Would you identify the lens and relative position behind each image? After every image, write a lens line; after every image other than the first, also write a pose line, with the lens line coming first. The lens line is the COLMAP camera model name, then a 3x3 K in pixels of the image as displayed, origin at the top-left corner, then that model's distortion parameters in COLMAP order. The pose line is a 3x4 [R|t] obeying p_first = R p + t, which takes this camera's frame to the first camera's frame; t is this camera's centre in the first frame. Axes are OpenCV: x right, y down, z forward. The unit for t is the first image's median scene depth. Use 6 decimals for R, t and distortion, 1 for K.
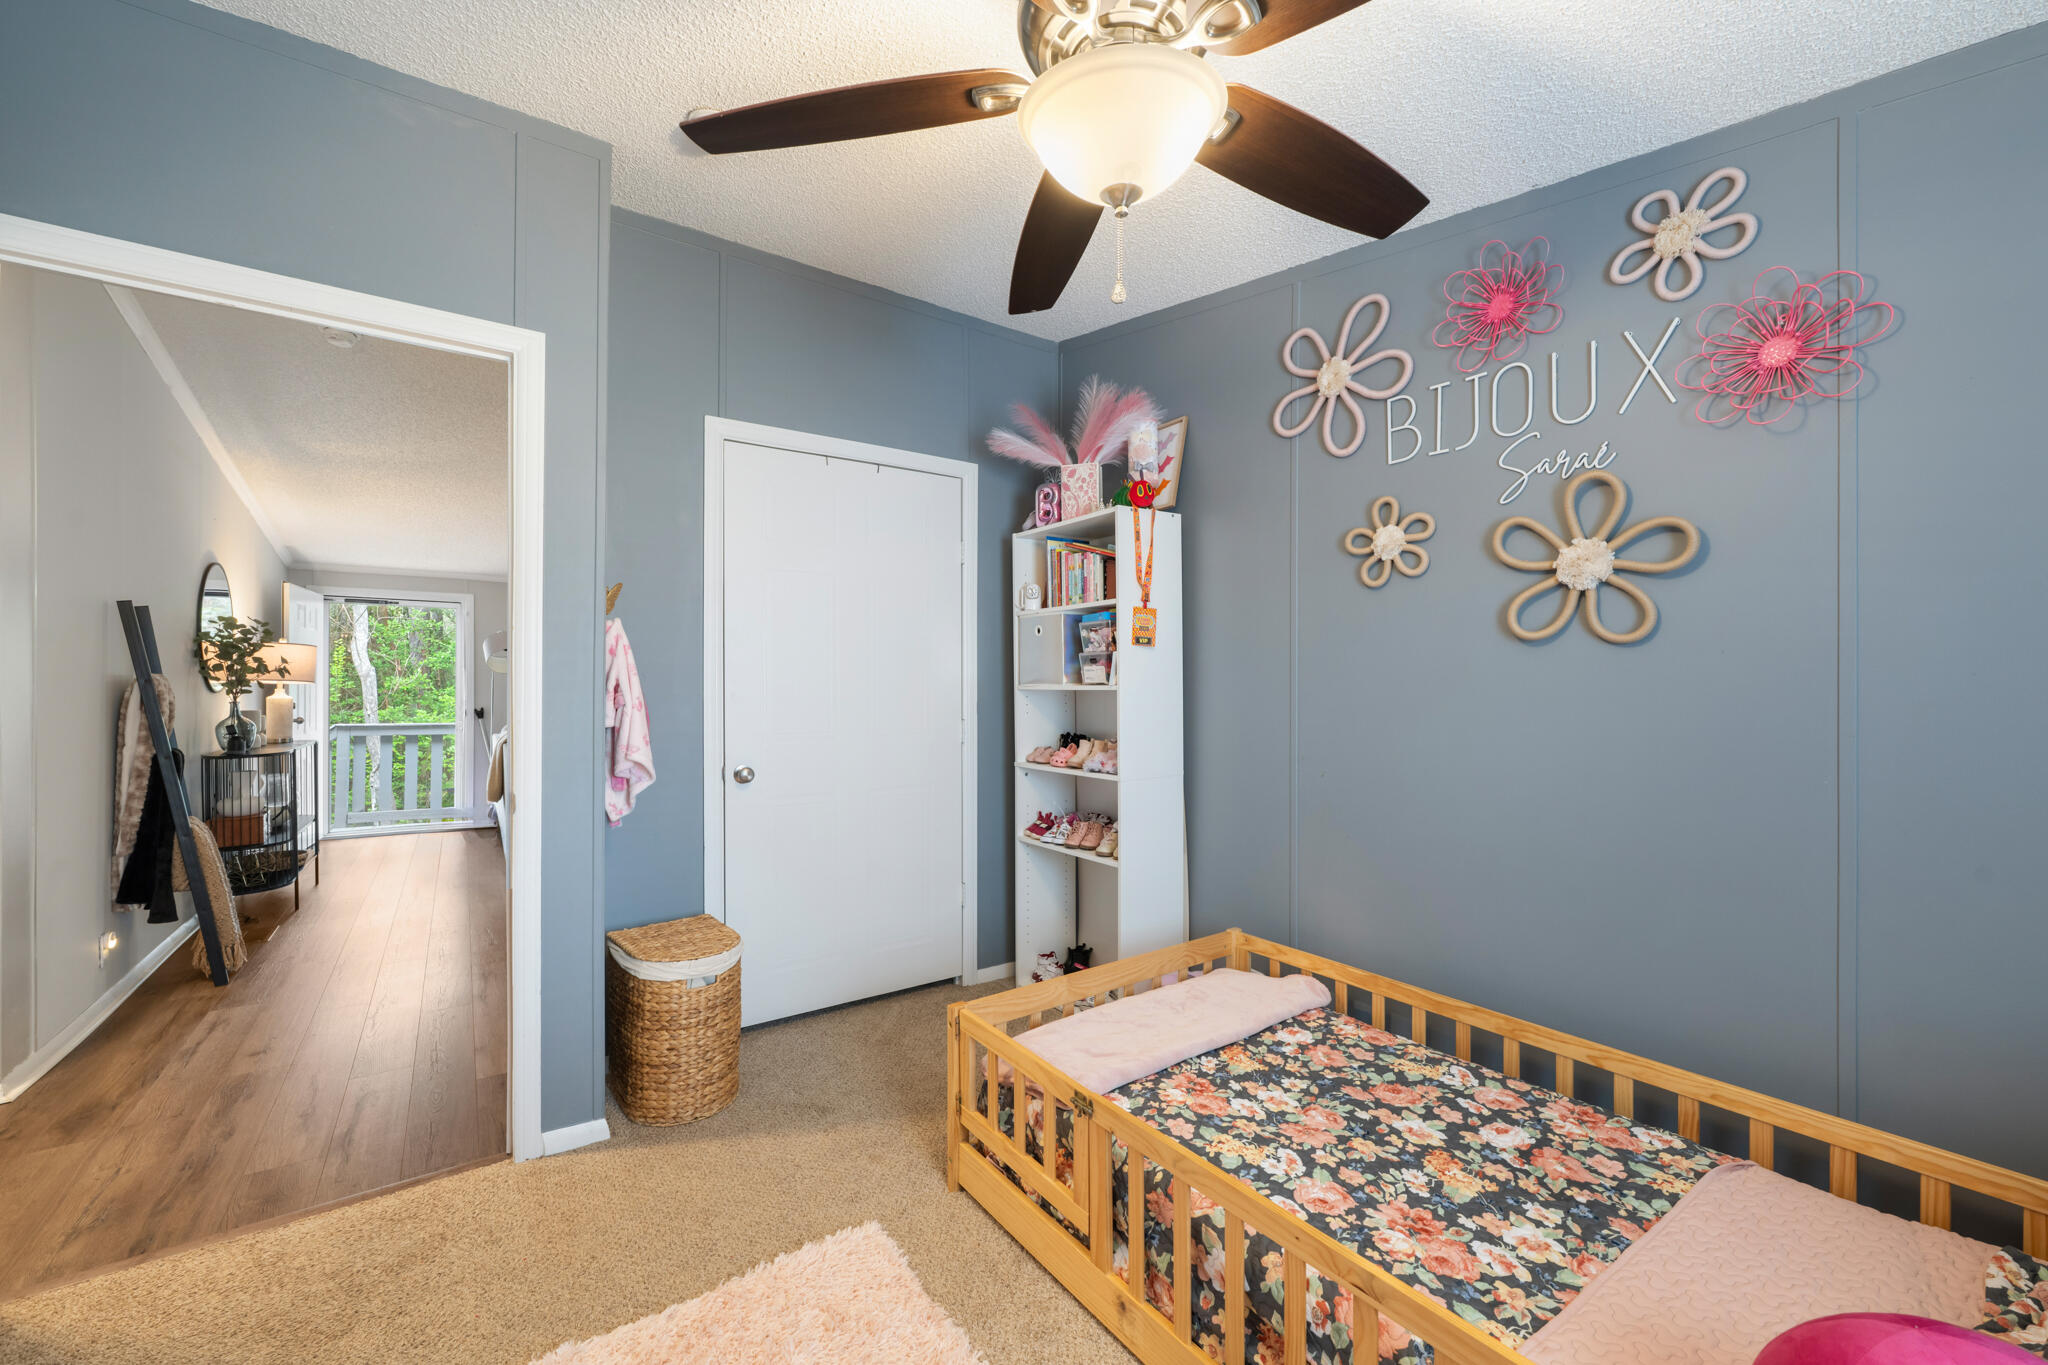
lens RADIAL K [[805.7, 0, 1022.1], [0, 805.7, 680.0], [0, 0, 1]] dist [-0.000159, -0.000011]
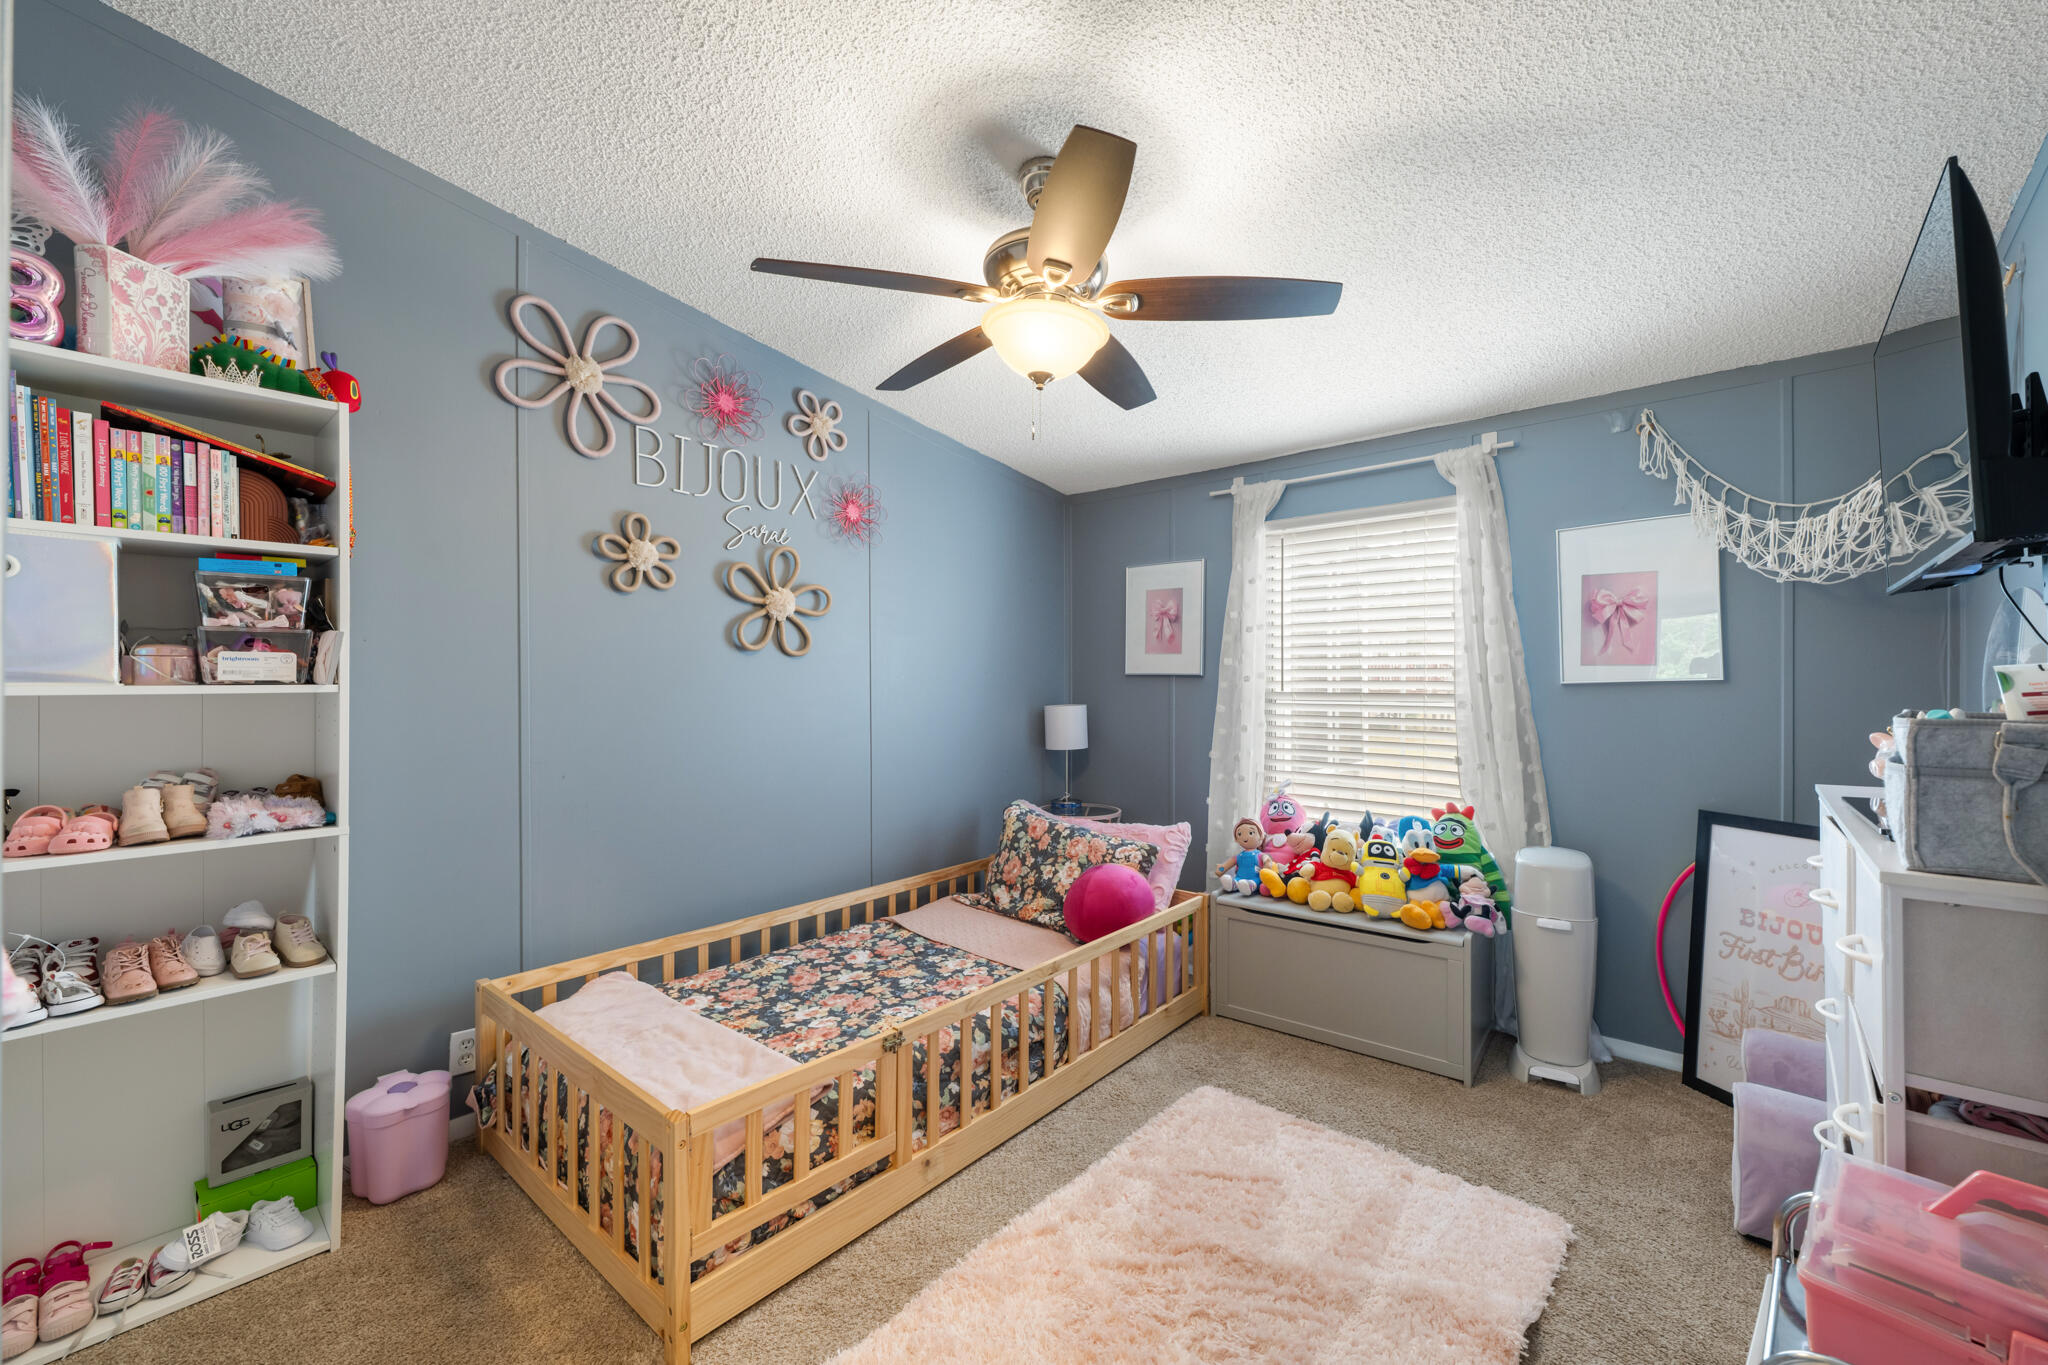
lens RADIAL K [[805.7, 0, 1028.4], [0, 805.7, 678.9], [0, 0, 1]] dist [-0.000159, -0.000011]
pose [[-0.244435, 0.003899, 0.969658, -0.971572], [-0.003695, 0.999981, -0.004953, 0.005315], [-0.969659, -0.004793, -0.244416, 0.965072]]
